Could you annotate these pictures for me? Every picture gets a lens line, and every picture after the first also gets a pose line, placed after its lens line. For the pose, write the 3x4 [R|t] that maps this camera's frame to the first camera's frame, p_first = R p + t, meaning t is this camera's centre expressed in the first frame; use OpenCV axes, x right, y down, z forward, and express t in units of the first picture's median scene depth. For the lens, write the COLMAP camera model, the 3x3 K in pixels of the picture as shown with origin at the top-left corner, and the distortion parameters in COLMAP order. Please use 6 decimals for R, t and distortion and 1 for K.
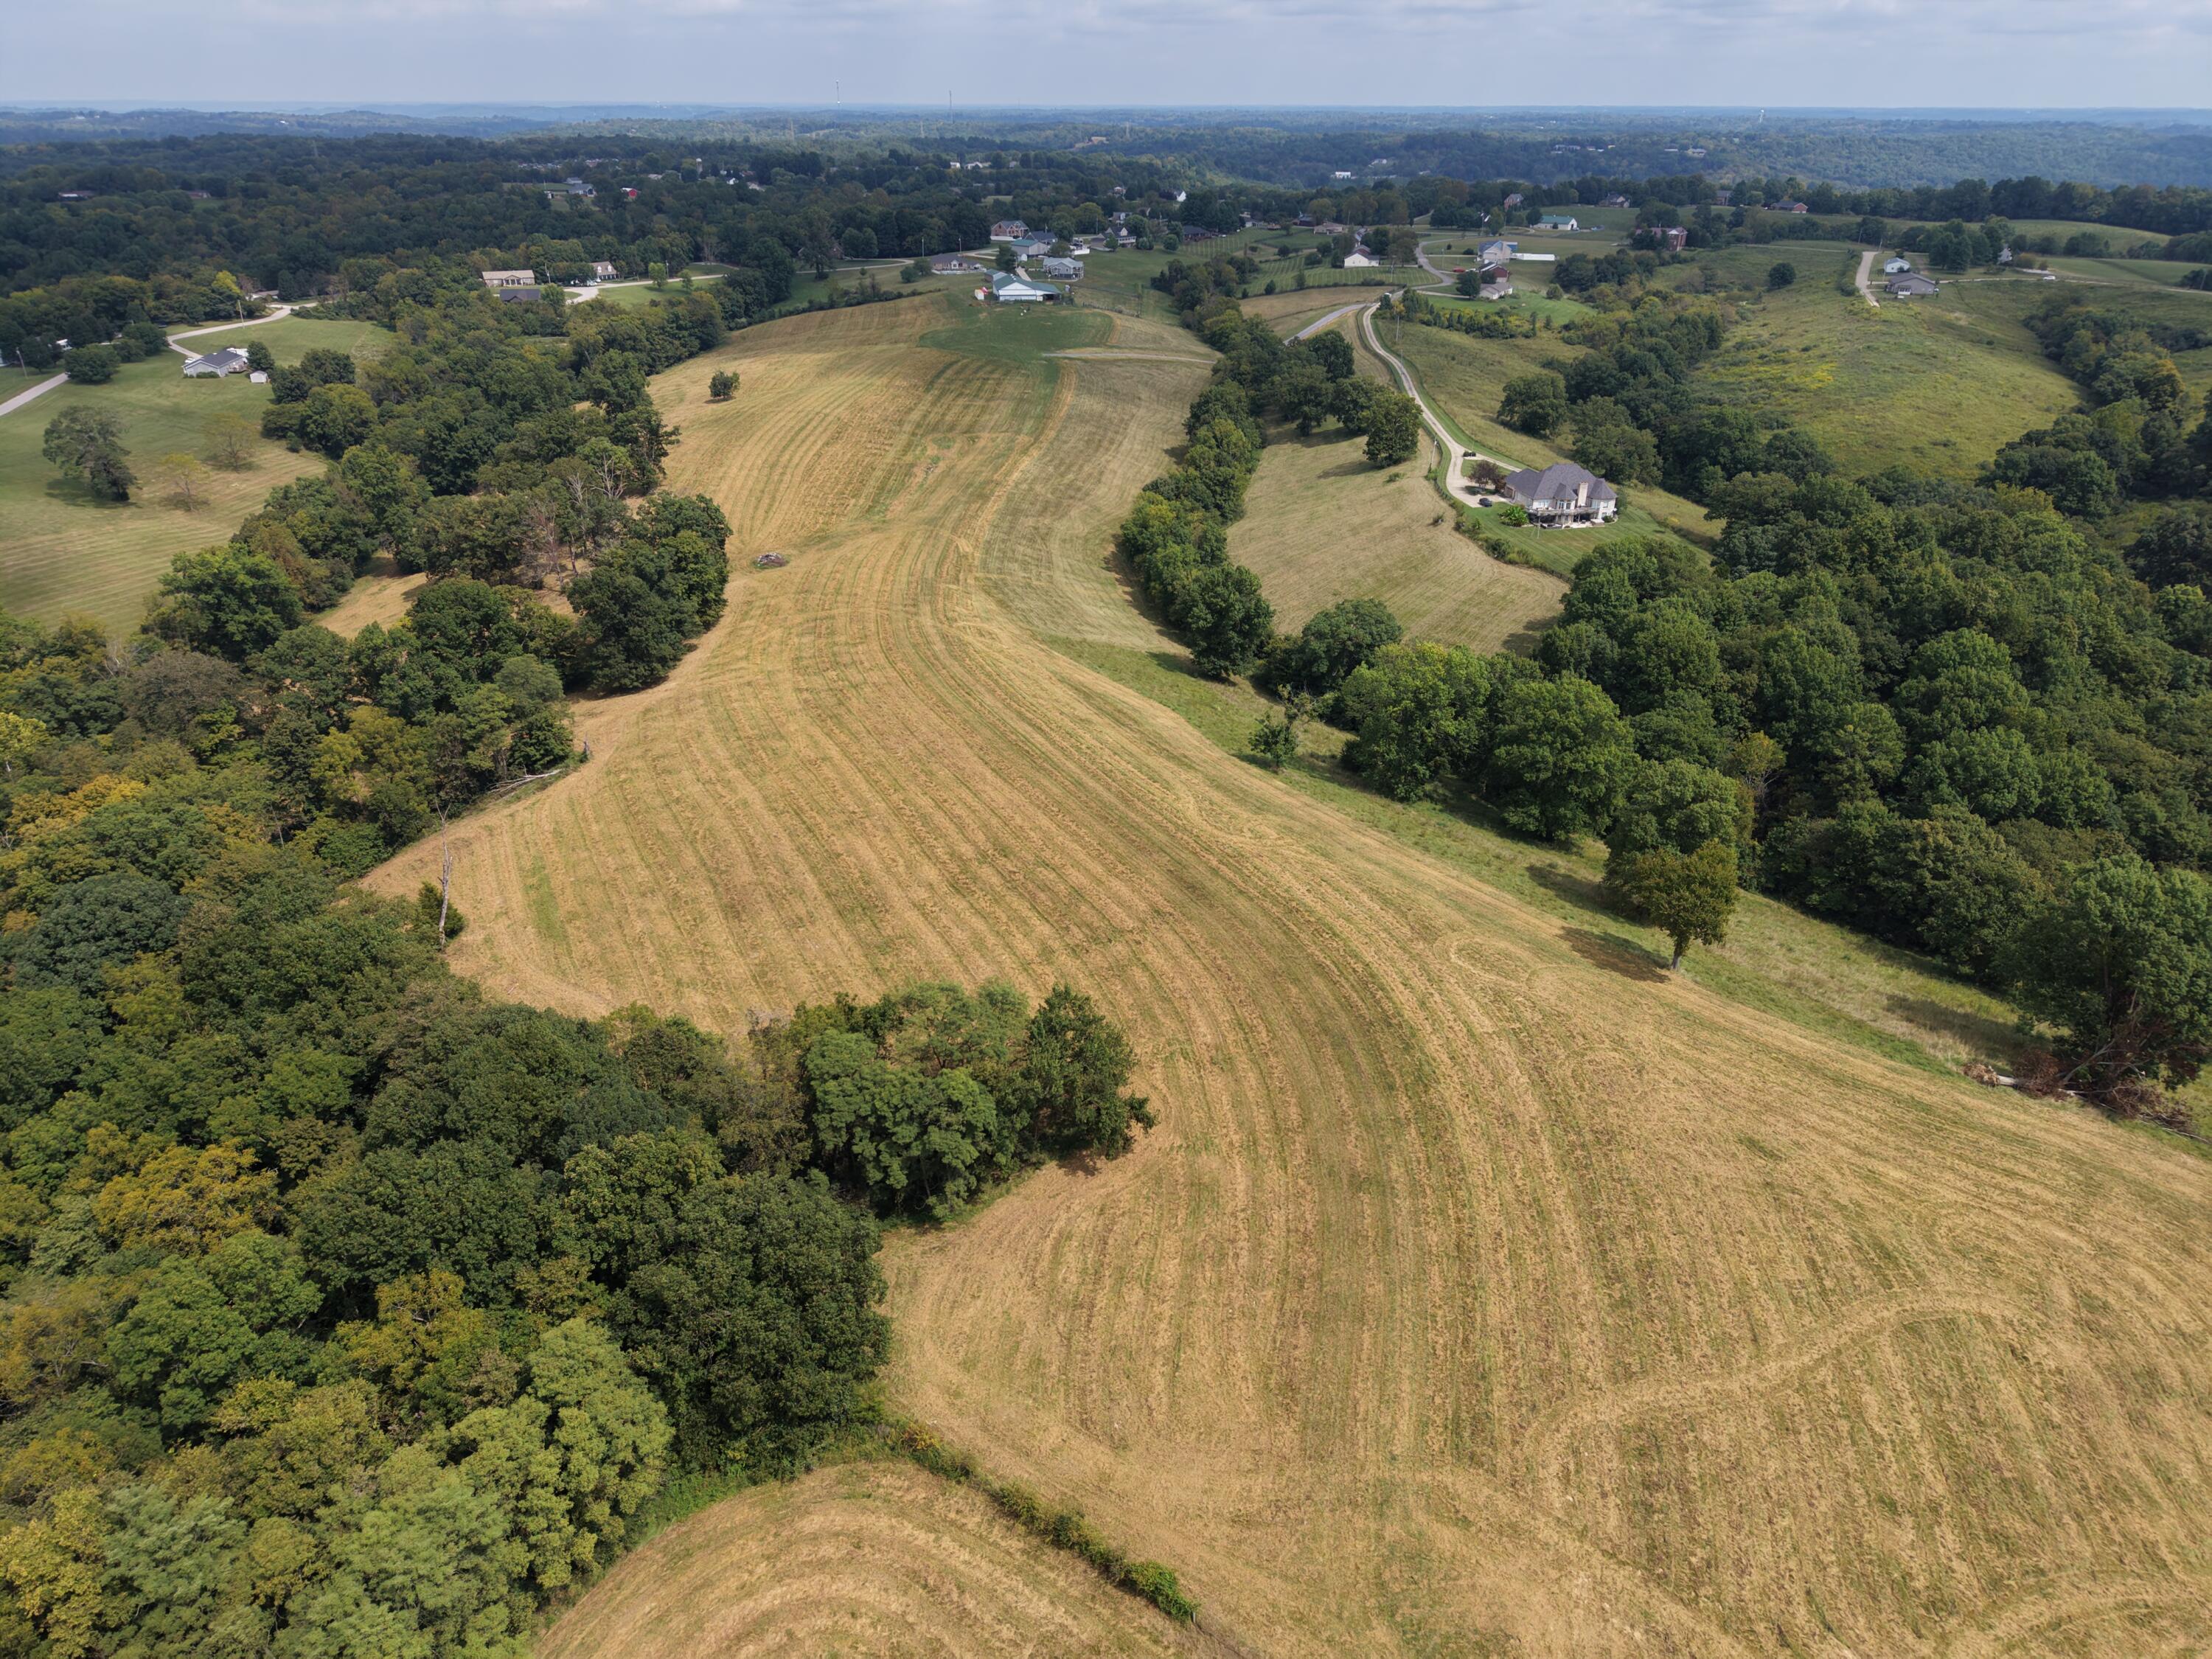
lens RADIAL K [[1477.2, 0, 1110.1], [0, 1477.2, 833.3], [0, 0, 1]] dist [0.033519, -0.029270]
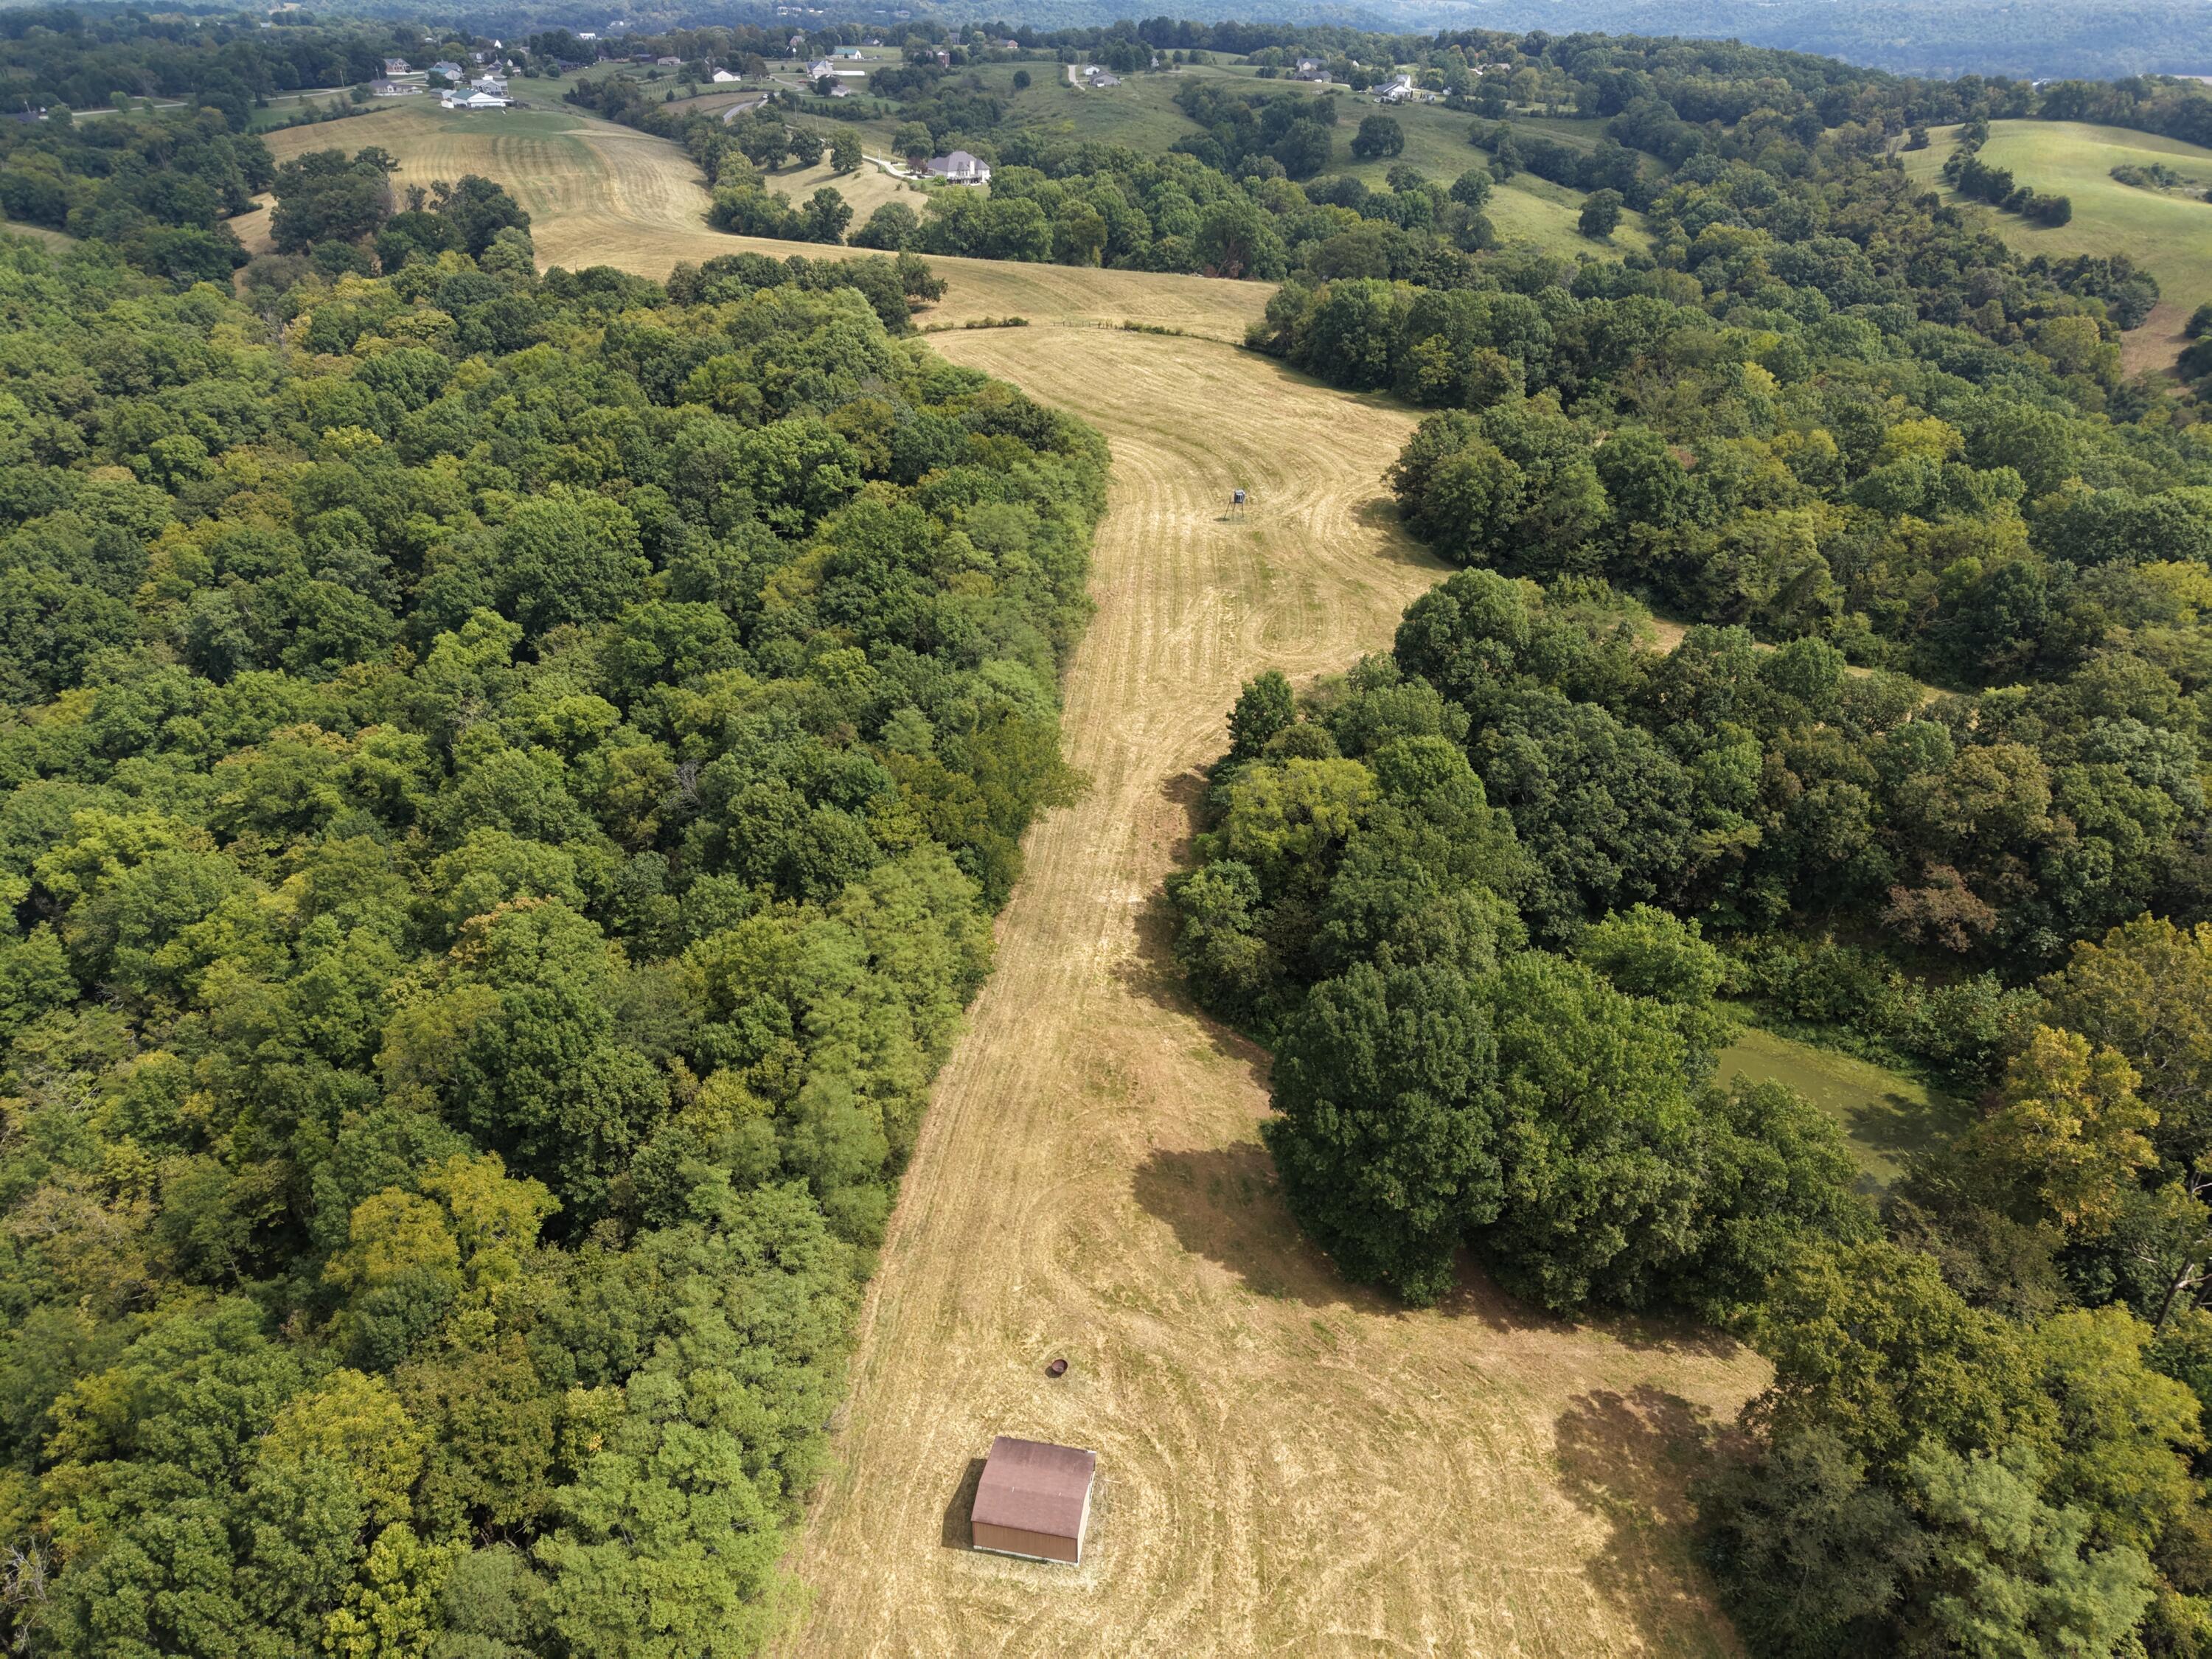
lens RADIAL K [[1477.2, 0, 1095.8], [0, 1477.2, 836.5], [0, 0, 1]] dist [0.033519, -0.029270]
pose [[0.890734, -0.228254, 0.393056, -0.201827], [0.200673, 0.973405, 0.110511, 0.179358], [-0.407827, -0.019560, 0.912850, -0.330090]]
